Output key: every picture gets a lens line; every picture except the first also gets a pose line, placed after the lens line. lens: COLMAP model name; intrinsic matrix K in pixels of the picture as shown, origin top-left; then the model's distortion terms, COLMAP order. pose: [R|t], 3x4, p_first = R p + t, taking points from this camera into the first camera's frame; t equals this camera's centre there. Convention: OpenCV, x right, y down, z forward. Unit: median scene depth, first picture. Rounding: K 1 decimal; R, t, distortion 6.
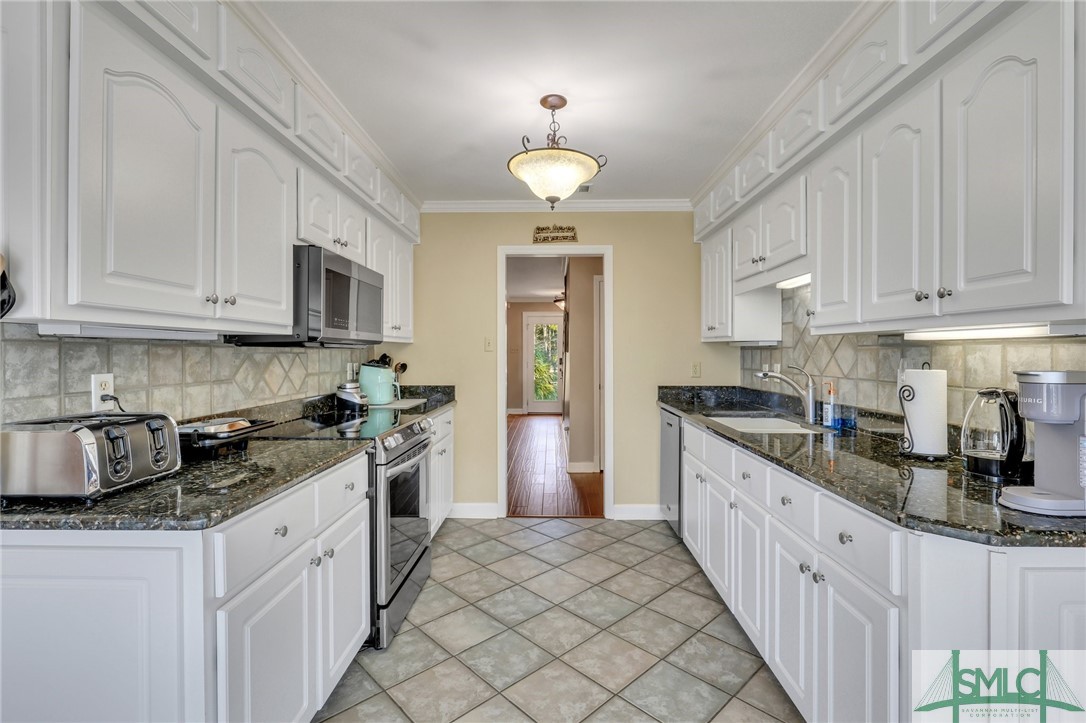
lens RADIAL K [[490.8, 0, 539.7], [0, 490.8, 357.1], [0, 0, 1]] dist [0.001318, -0.000374]
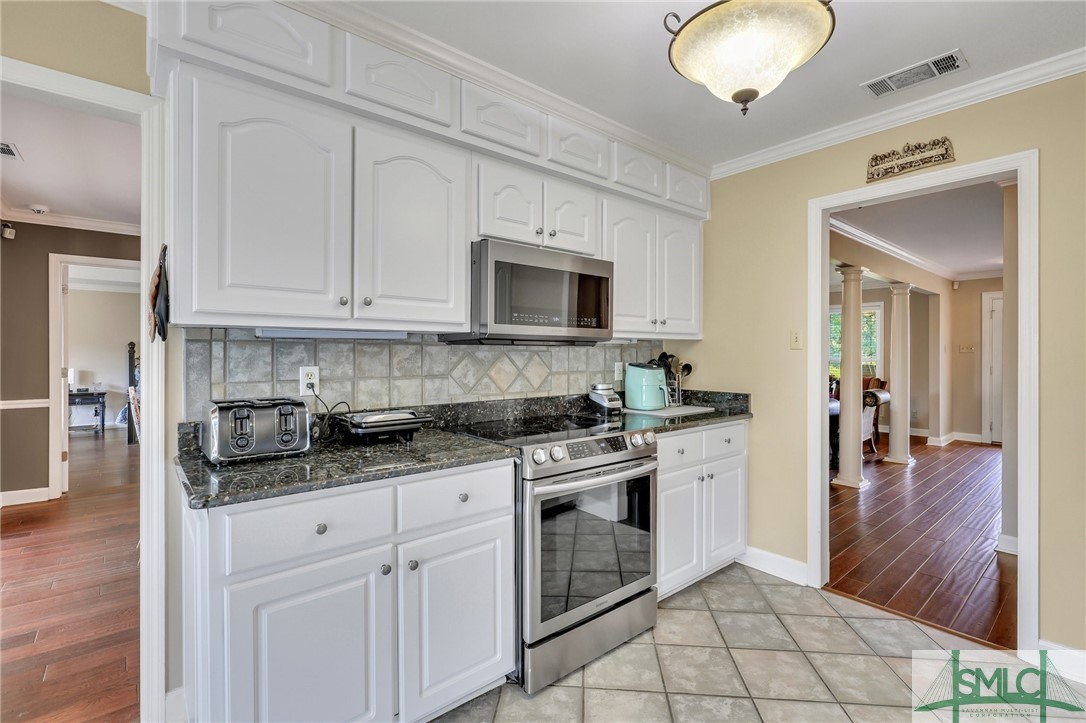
lens RADIAL K [[490.8, 0, 545.5], [0, 490.8, 354.4], [0, 0, 1]] dist [0.001318, -0.000374]
pose [[0.664442, 0.002668, -0.747335, 0.329642], [-0.007673, 0.999965, -0.003252, 0.001553], [0.747300, 0.007895, 0.664440, 0.429729]]
